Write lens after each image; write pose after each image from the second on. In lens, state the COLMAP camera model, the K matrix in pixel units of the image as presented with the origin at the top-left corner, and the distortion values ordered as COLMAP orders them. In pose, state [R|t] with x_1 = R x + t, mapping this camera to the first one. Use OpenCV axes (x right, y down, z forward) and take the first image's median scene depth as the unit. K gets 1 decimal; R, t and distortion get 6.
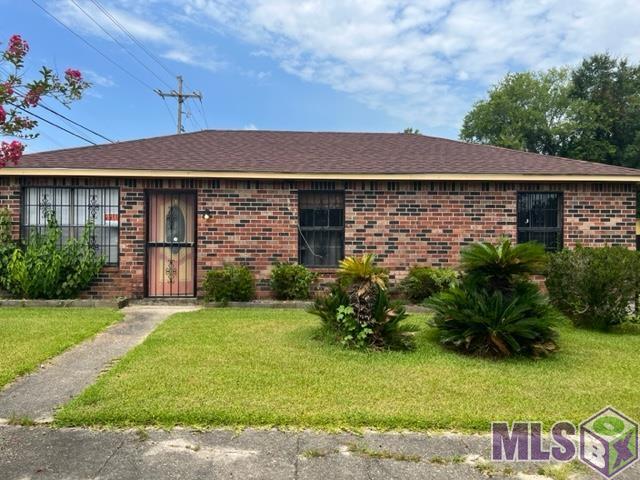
lens RADIAL K [[497.9, 0, 323.8], [0, 497.9, 241.8], [0, 0, 1]] dist [0.050700, -0.060228]
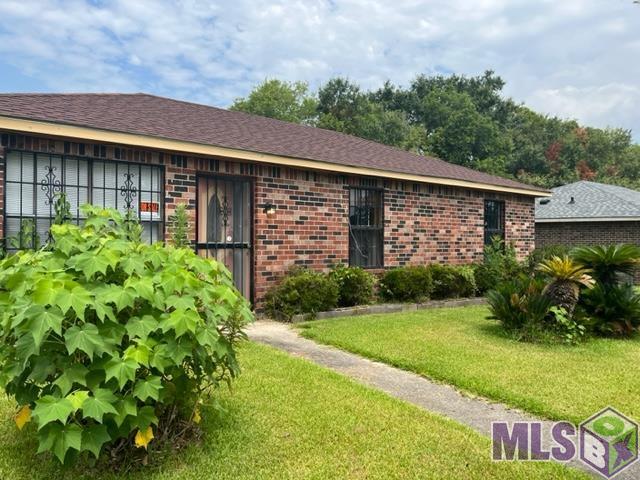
lens RADIAL K [[497.9, 0, 321.1], [0, 497.9, 241.7], [0, 0, 1]] dist [0.050700, -0.060228]
pose [[0.789272, -0.002987, 0.614037, -0.658965], [-0.007569, 0.999865, 0.014594, -0.012881], [-0.613998, -0.016167, 0.789142, 0.298765]]
